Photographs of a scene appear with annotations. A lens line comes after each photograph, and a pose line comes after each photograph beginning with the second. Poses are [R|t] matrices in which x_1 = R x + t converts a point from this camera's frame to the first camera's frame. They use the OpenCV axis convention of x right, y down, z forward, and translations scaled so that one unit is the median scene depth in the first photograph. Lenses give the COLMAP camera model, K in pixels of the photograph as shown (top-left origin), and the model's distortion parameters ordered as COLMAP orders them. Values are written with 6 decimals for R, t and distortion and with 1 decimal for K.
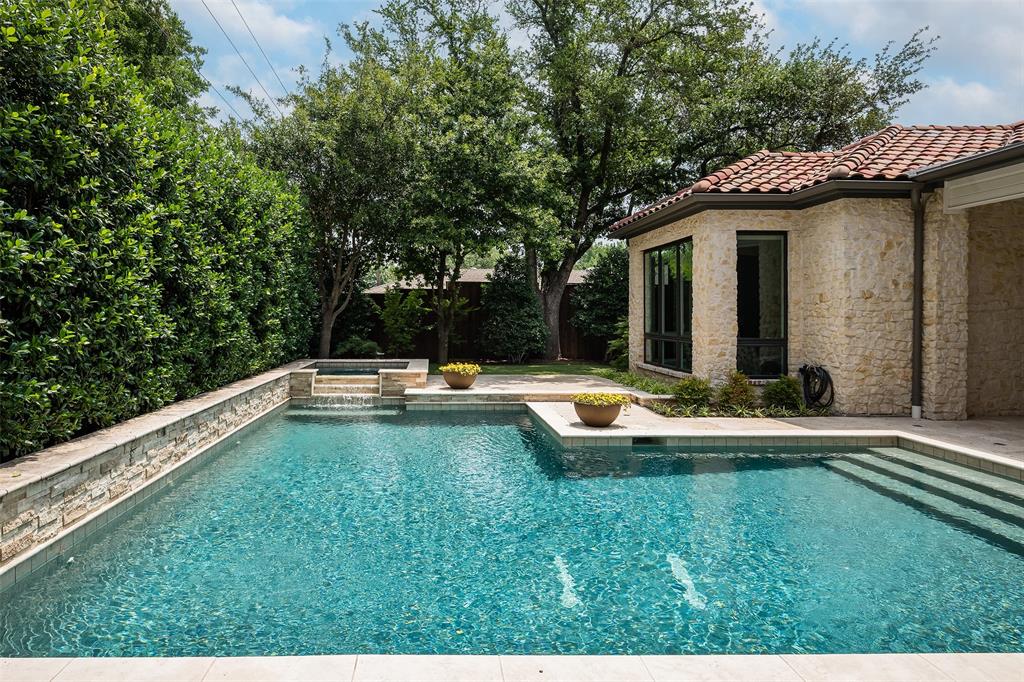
lens RADIAL K [[612.4, 0, 429.1], [0, 612.4, 312.8], [0, 0, 1]] dist [-0.001957, 0.000943]
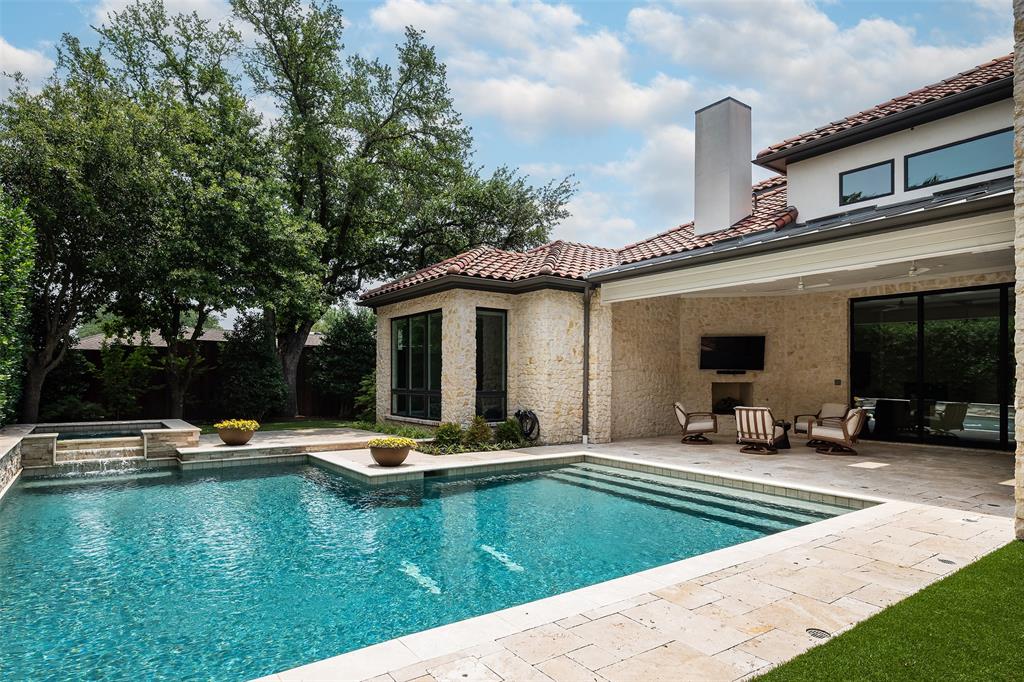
lens RADIAL K [[572.2, 0, 488.8], [0, 572.2, 376.0], [0, 0, 1]] dist [0.000955, 0.000550]
pose [[0.831469, 0.003212, 0.555562, -0.132040], [-0.003726, 0.999993, -0.000204, 0.010016], [-0.555559, -0.001901, 0.831475, -0.007892]]
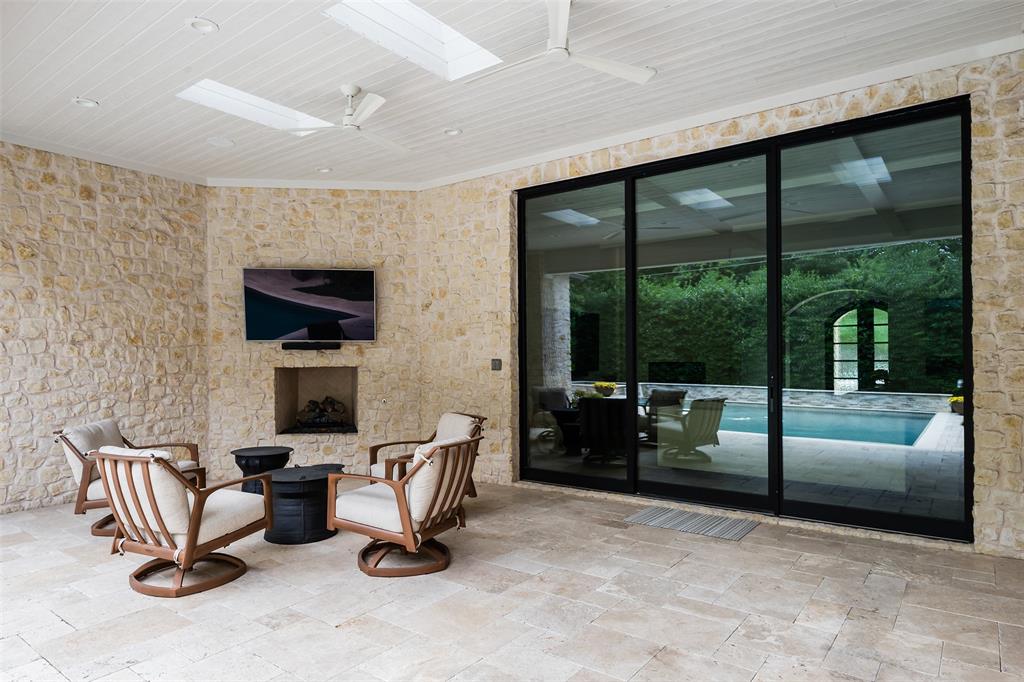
lens RADIAL K [[626.5, 0, 500.1], [0, 626.5, 358.1], [0, 0, 1]] dist [-0.001260, 0.000255]
pose [[0.615543, -0.005394, 0.788084, 0.648632], [0.006097, 0.999979, 0.002082, 0.012468], [-0.788079, 0.003523, 0.615564, 0.190759]]
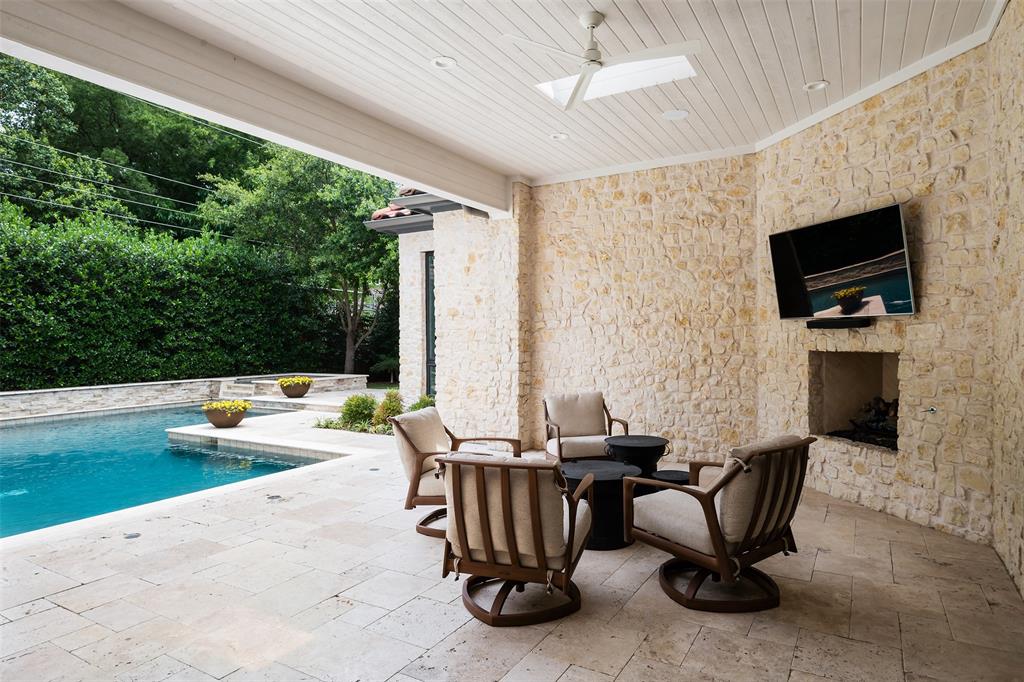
lens RADIAL K [[587.3, 0, 512.0], [0, 587.3, 341.0], [0, 0, 1]] dist [0.000400, -0.000216]
pose [[0.858578, -0.004719, -0.512661, 1.080926], [0.008960, 0.999943, 0.005800, 0.008656], [0.512605, -0.009573, 0.858571, 0.226002]]
